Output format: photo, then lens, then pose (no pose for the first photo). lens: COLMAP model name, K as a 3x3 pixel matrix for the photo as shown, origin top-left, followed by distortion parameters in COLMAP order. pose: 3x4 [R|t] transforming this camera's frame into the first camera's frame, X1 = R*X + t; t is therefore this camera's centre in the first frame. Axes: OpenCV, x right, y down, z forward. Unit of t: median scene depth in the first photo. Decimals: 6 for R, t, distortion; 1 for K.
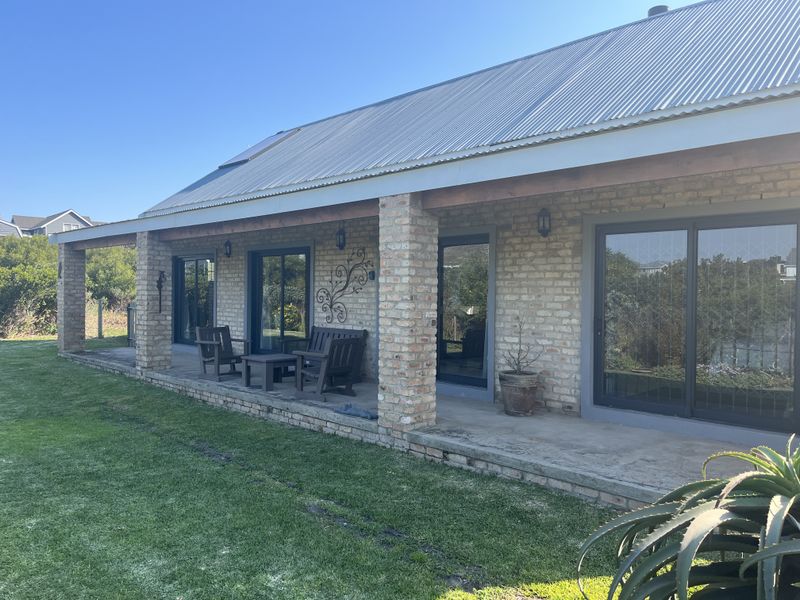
lens RADIAL K [[601.6, 0, 394.5], [0, 601.6, 302.2], [0, 0, 1]] dist [0.060194, -0.086529]
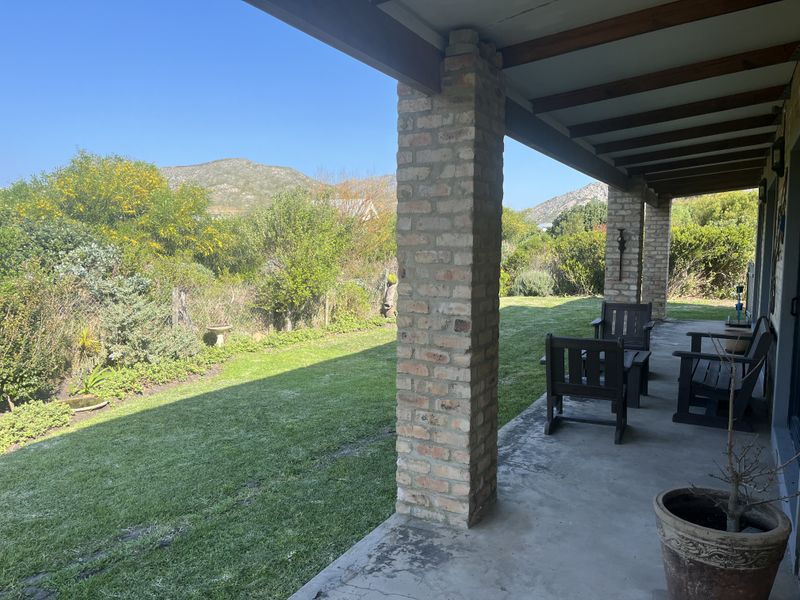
lens RADIAL K [[601.6, 0, 394.5], [0, 601.6, 302.2], [0, 0, 1]] dist [0.060194, -0.086529]
pose [[0.260563, 0.081461, -0.962014, 0.317589], [-0.015558, 0.996659, 0.080180, -0.014127], [0.965331, -0.005925, 0.260960, 0.499890]]
